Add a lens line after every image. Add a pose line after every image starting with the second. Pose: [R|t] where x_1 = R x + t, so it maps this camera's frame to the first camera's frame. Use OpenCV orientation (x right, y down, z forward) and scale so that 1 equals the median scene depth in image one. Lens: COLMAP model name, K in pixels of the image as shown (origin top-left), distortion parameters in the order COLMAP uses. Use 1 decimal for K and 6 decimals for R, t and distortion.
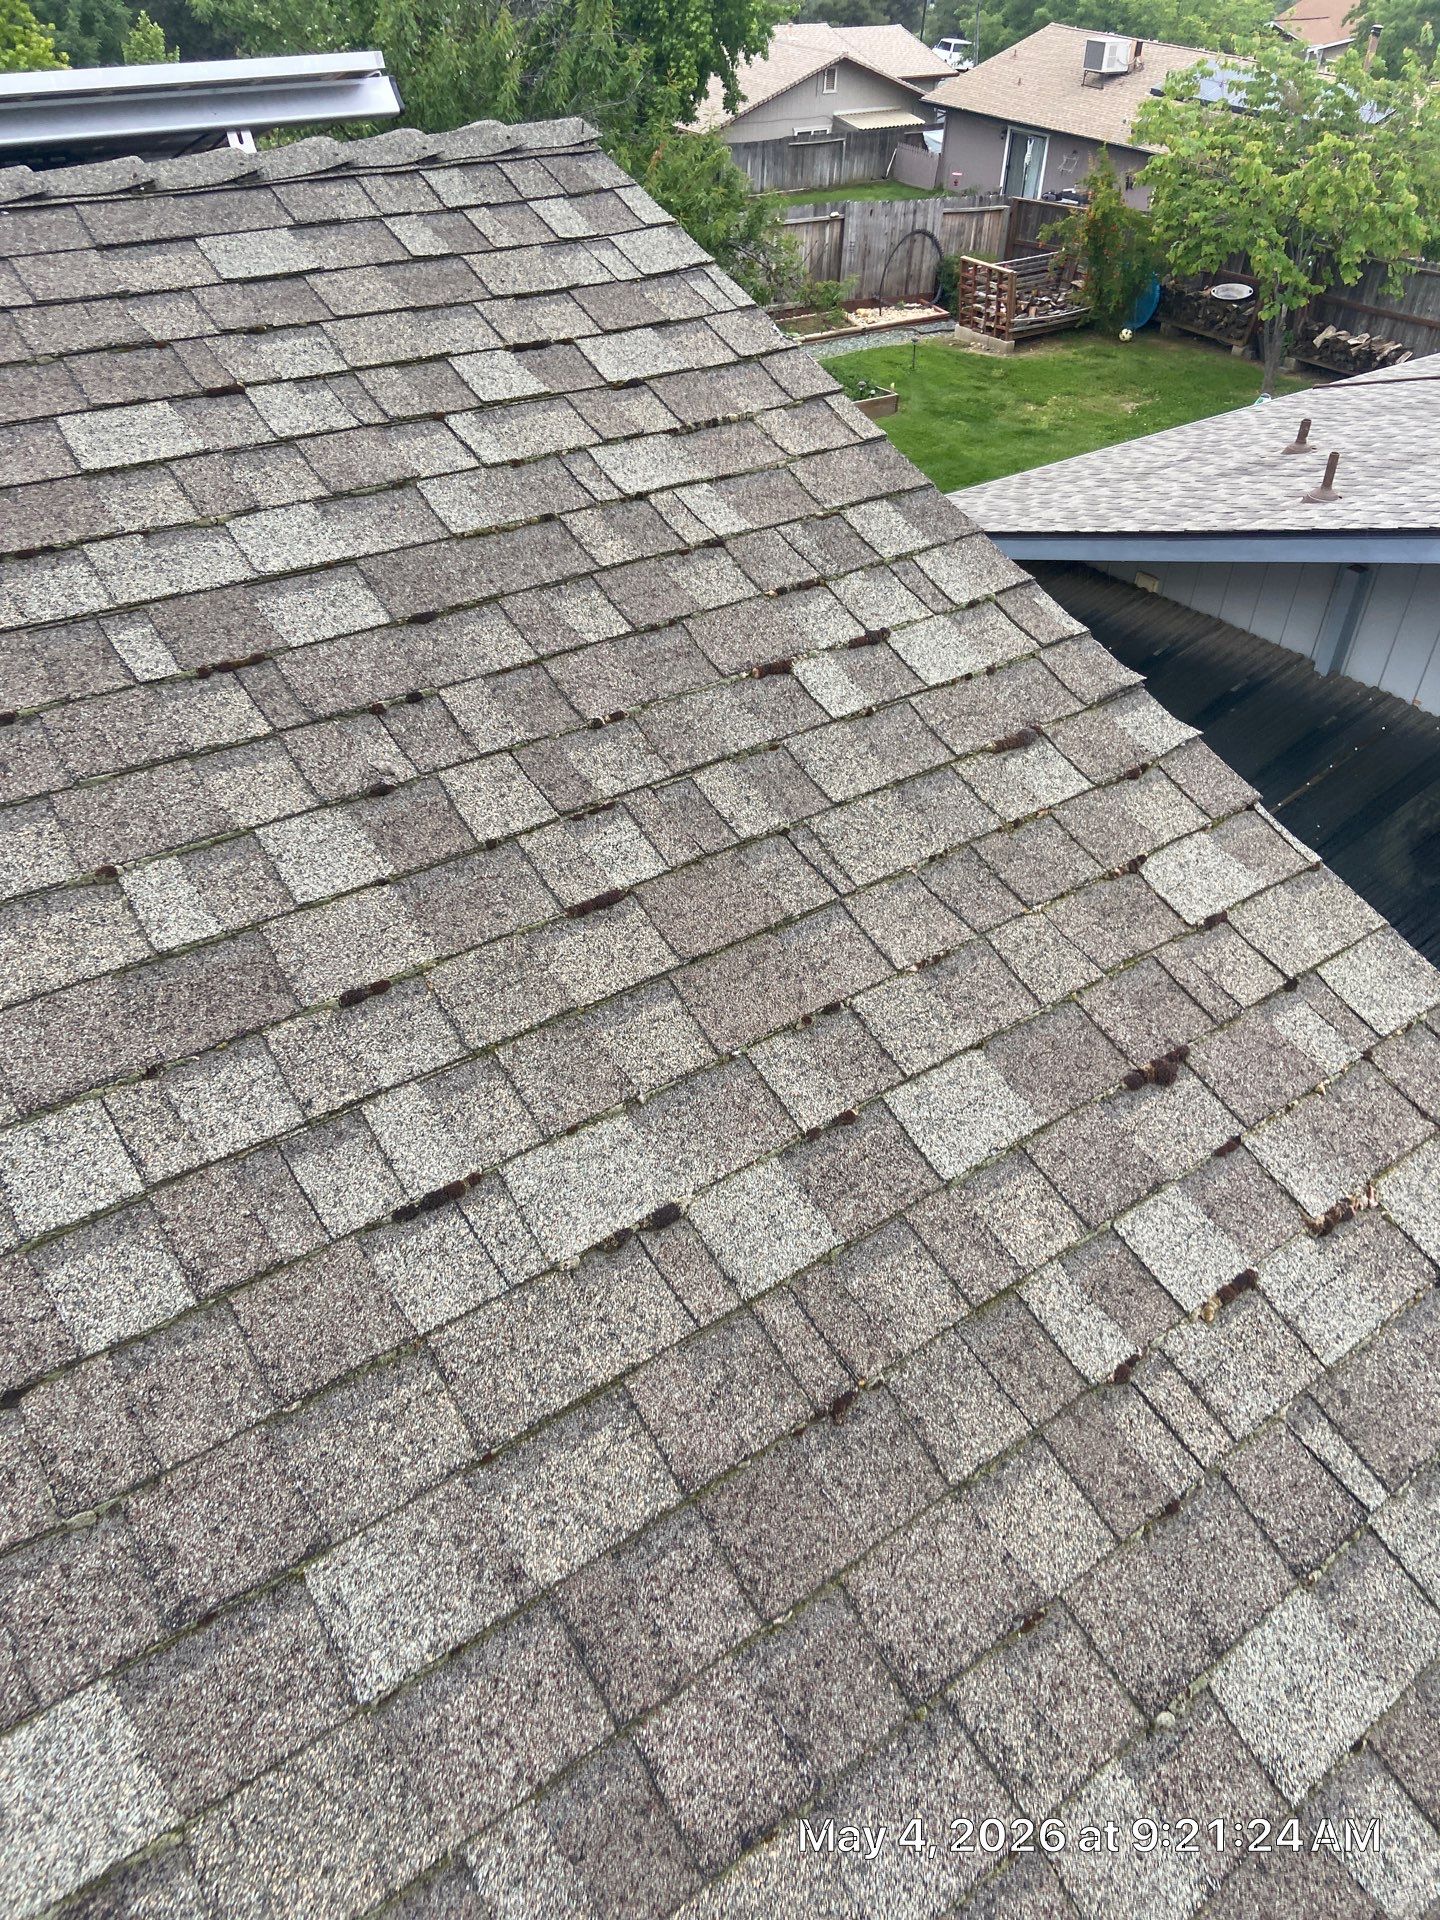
lens RADIAL K [[1362.7, 0, 720.0], [0, 1362.7, 960.0], [0, 0, 1]] dist [0.088605, -0.102371]
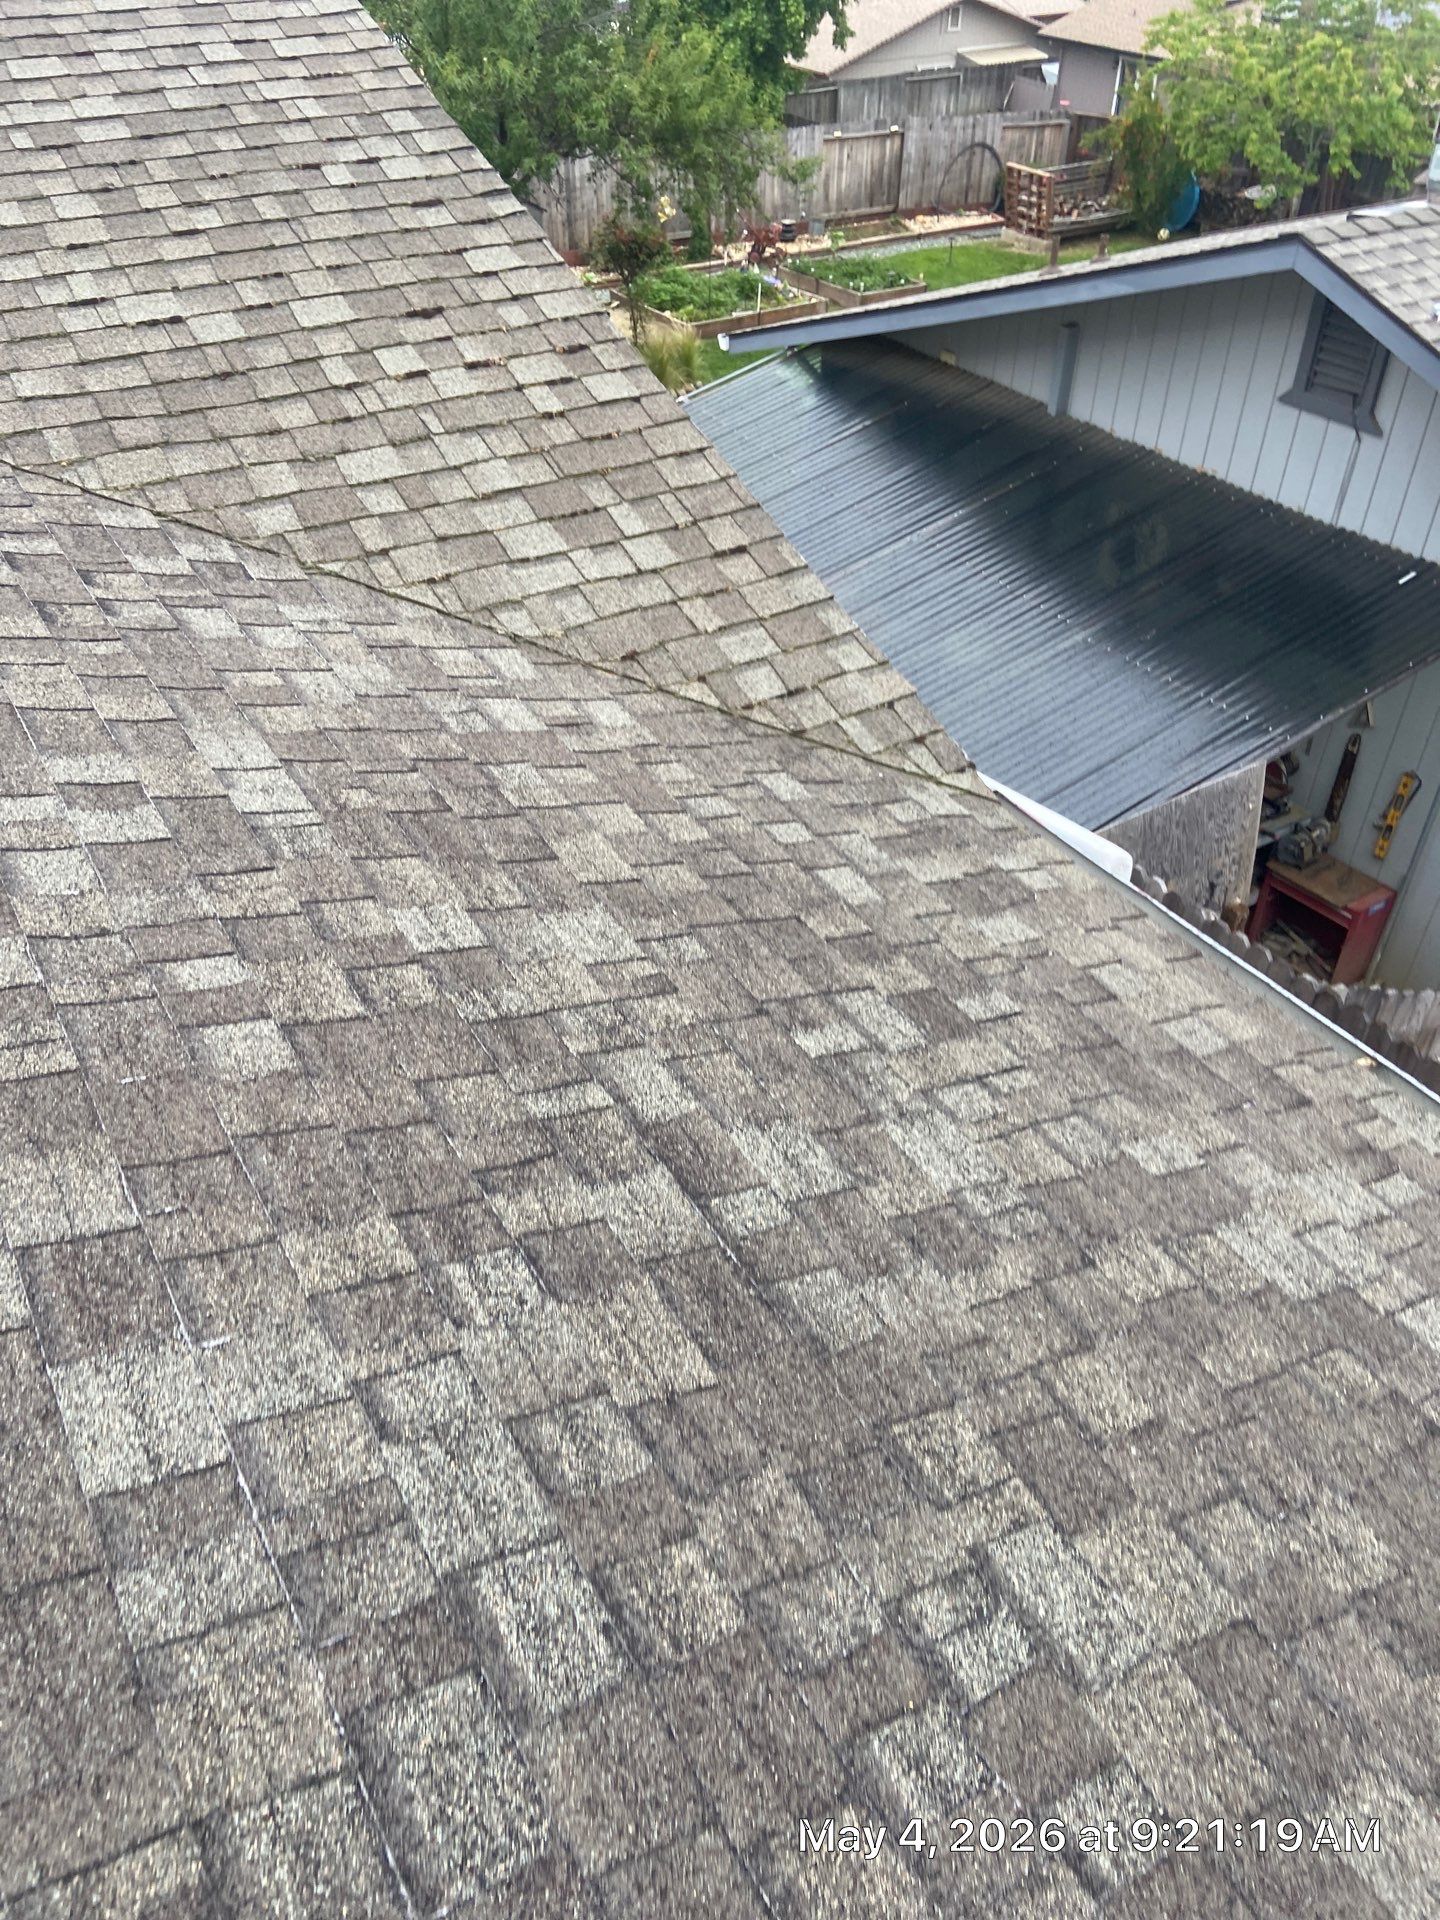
lens RADIAL K [[1413.6, 0, 720.0], [0, 1413.6, 960.0], [0, 0, 1]] dist [0.063630, -0.077195]
pose [[0.990994, 0.047924, -0.125041, 0.901667], [-0.047618, 0.998851, 0.005442, 0.875320], [0.125158, 0.000561, 0.992137, -1.012759]]
